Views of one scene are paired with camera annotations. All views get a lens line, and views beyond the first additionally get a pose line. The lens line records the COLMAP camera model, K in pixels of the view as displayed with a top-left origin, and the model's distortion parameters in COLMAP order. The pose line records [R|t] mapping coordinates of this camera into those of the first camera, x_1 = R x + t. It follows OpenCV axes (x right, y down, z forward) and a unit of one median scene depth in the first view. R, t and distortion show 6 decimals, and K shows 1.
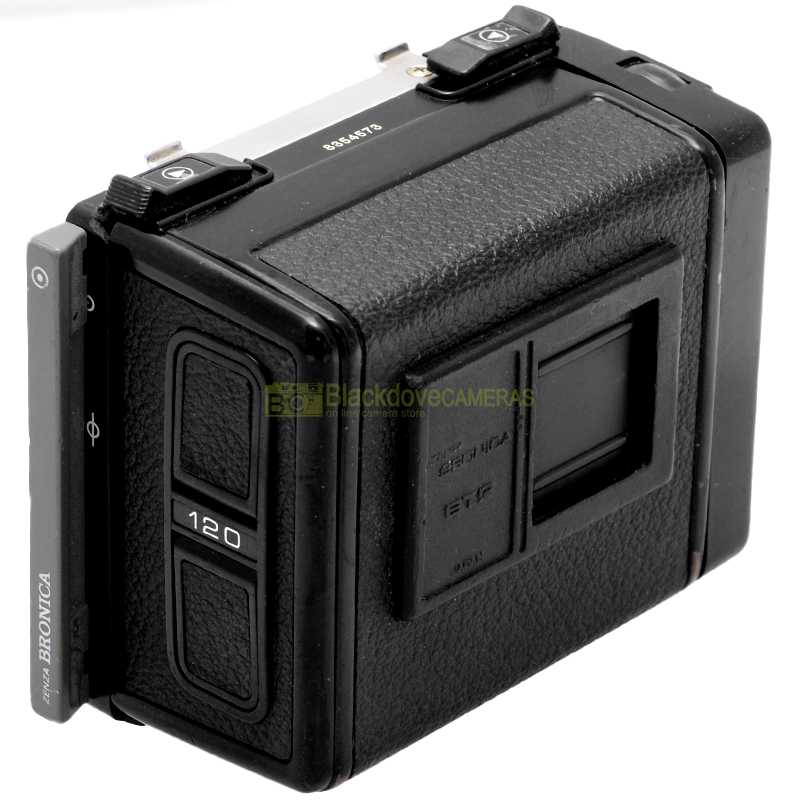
lens RADIAL K [[4939.2, 0, 400.0], [0, 4939.2, 400.0], [0, 0, 1]] dist [0.221608, 18.970811]
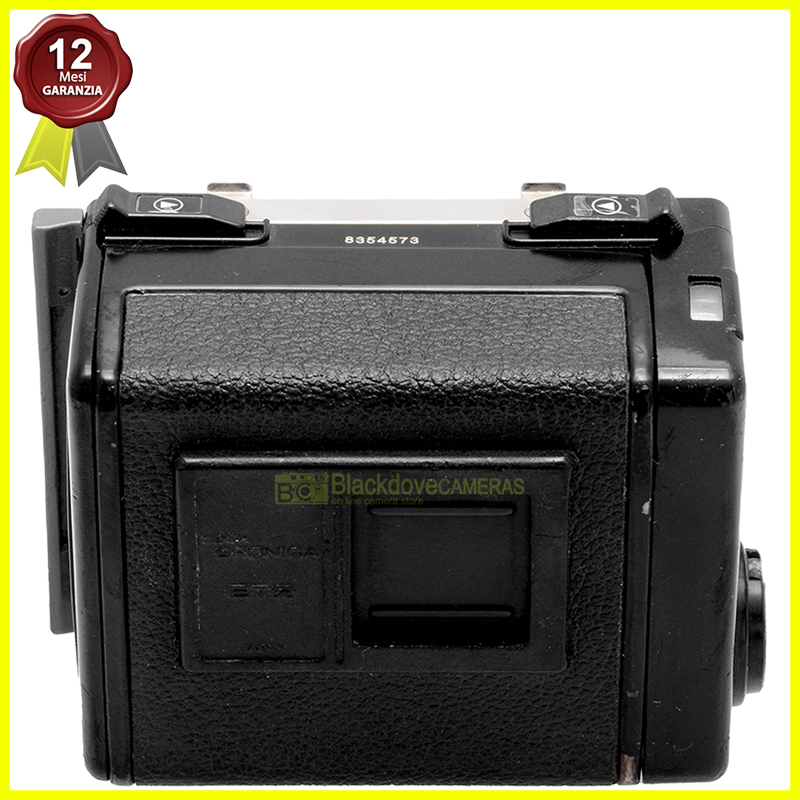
lens RADIAL K [[4939.2, 0, 400.0], [0, 4939.2, 400.0], [0, 0, 1]] dist [0.221608, 18.970811]
pose [[0.669532, 0.387511, -0.633689, 0.670414], [-0.337218, 0.918719, 0.205520, -0.238505], [0.661824, 0.076089, 0.745788, 0.219522]]
